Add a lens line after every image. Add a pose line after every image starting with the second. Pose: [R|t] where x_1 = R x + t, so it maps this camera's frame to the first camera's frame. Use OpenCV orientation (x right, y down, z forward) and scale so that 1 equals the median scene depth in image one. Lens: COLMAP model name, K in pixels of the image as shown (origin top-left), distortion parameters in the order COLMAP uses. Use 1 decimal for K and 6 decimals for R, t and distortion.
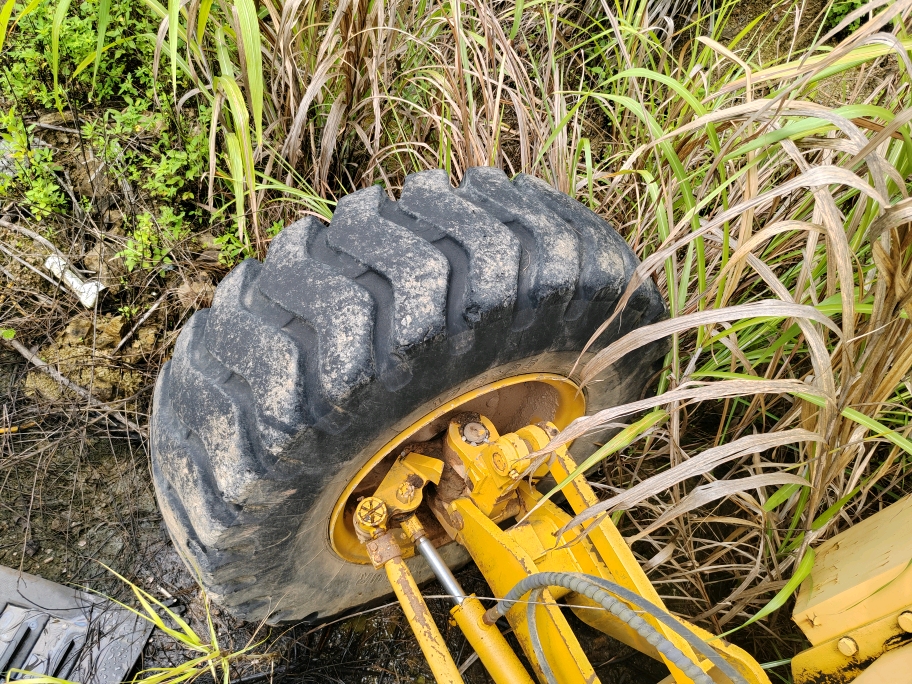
lens RADIAL K [[699.7, 0, 453.7], [0, 699.7, 335.6], [0, 0, 1]] dist [0.014916, -0.018065]
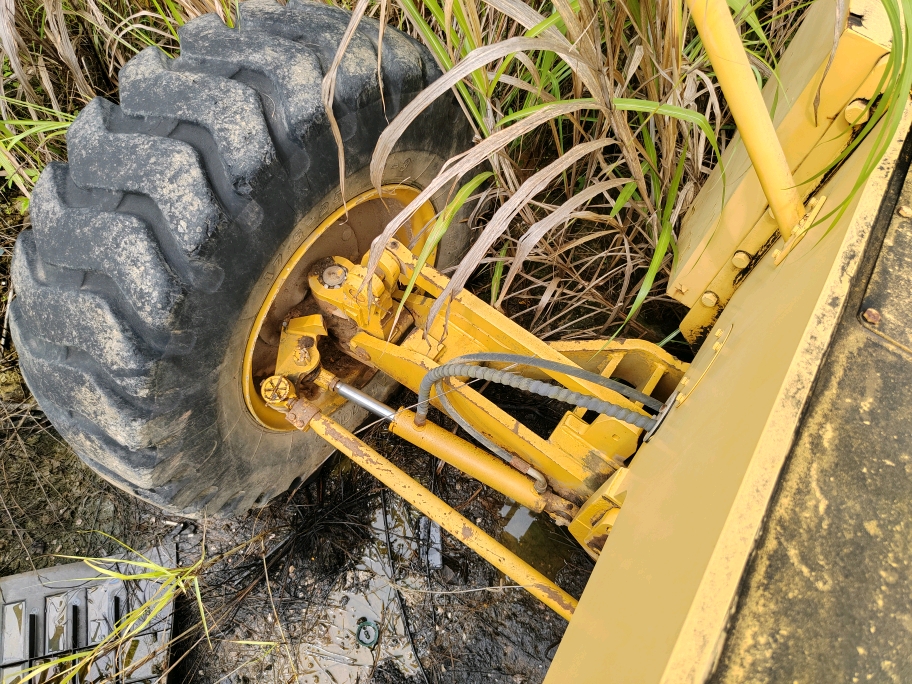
lens RADIAL K [[699.7, 0, 456.8], [0, 699.7, 336.4], [0, 0, 1]] dist [0.014916, -0.018065]
pose [[0.890129, -0.455045, -0.024576, 0.202374], [0.441714, 0.848279, 0.292079, -0.006672], [-0.112062, -0.270844, 0.956078, -0.027887]]
